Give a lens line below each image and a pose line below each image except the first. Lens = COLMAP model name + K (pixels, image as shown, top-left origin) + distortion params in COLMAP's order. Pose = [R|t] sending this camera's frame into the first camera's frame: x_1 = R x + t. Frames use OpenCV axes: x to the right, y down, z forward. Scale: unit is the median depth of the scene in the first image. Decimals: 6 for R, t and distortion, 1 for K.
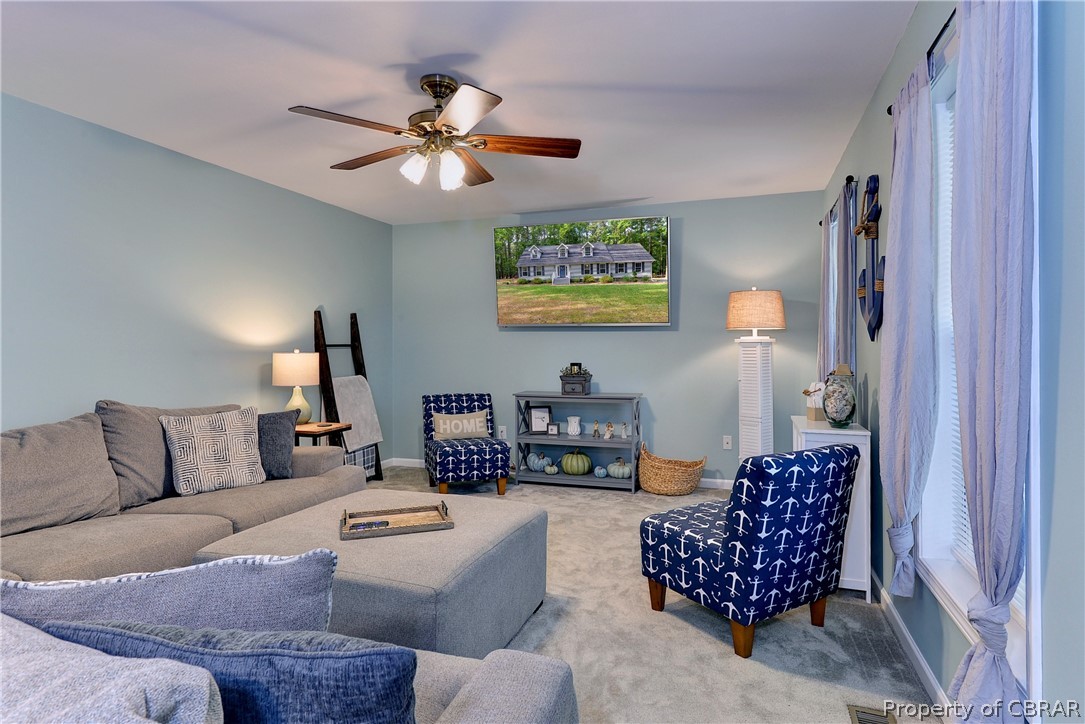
lens RADIAL K [[576.3, 0, 488.2], [0, 576.3, 346.1], [0, 0, 1]] dist [0.006435, 0.001435]
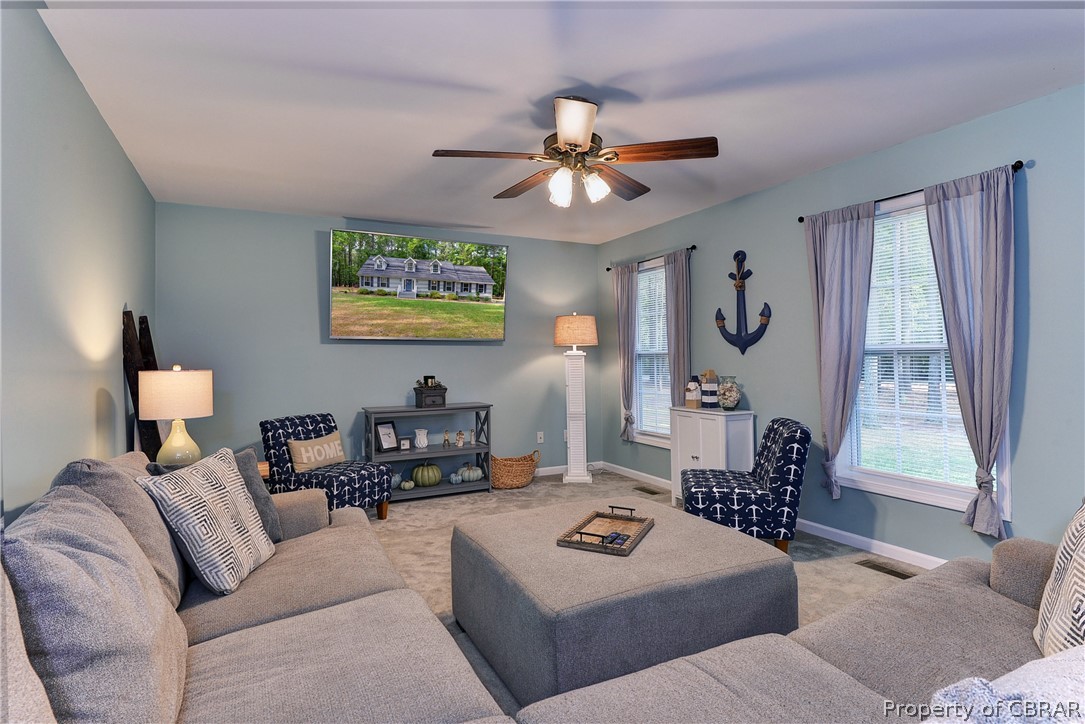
lens RADIAL K [[550.6, 0, 541.1], [0, 550.6, 350.5], [0, 0, 1]] dist [-0.003541, -0.001829]
pose [[0.693075, 0.006732, 0.720834, -0.412218], [0.006606, 0.999855, -0.015690, 0.000327], [-0.720835, 0.015636, 0.692930, 0.178933]]
